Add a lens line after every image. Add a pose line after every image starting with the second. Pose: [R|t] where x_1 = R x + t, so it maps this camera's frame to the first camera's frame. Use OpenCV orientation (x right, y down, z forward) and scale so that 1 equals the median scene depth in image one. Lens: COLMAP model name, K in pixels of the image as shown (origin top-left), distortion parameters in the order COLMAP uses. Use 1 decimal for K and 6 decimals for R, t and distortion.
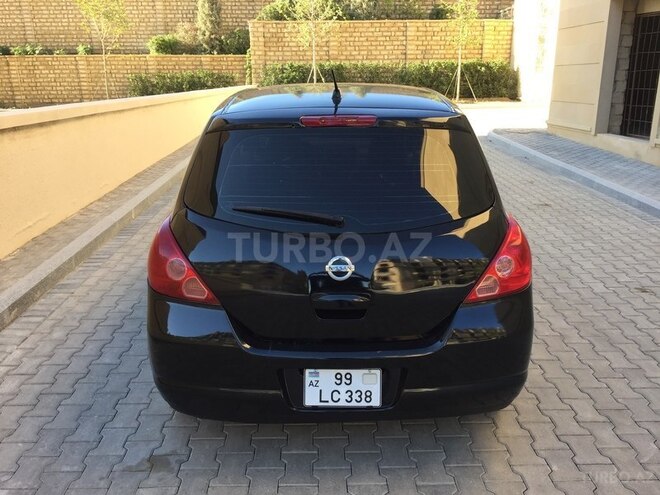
lens RADIAL K [[560.5, 0, 330.0], [0, 560.5, 247.5], [0, 0, 1]] dist [0.088605, -0.129448]
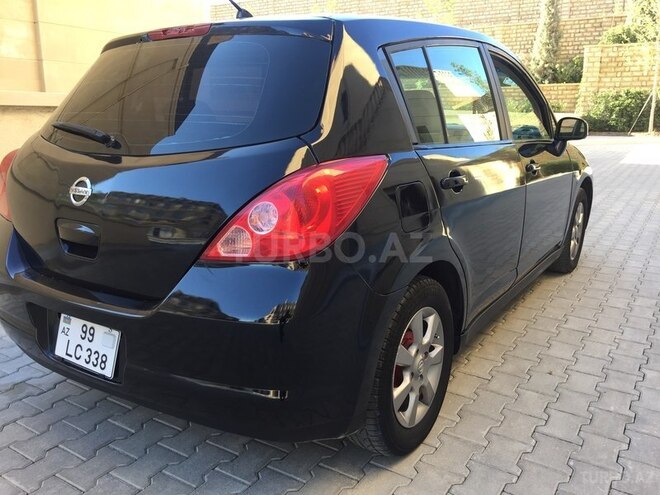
lens RADIAL K [[560.5, 0, 330.0], [0, 560.5, 247.5], [0, 0, 1]] dist [0.088605, -0.129448]
pose [[0.829334, 0.133960, -0.542458, 0.057374], [-0.168242, 0.985649, -0.013811, 0.005028], [0.532823, 0.102718, 0.839970, 0.037880]]
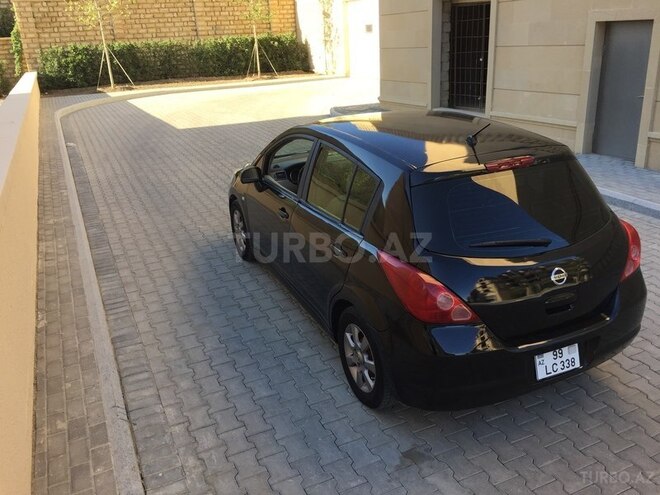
lens RADIAL K [[560.5, 0, 330.0], [0, 560.5, 247.5], [0, 0, 1]] dist [0.088605, -0.129448]
pose [[0.917322, -0.176660, 0.356808, -0.072671], [0.157294, 0.984071, 0.082839, -0.017513], [-0.365758, -0.019866, 0.930498, -0.006333]]
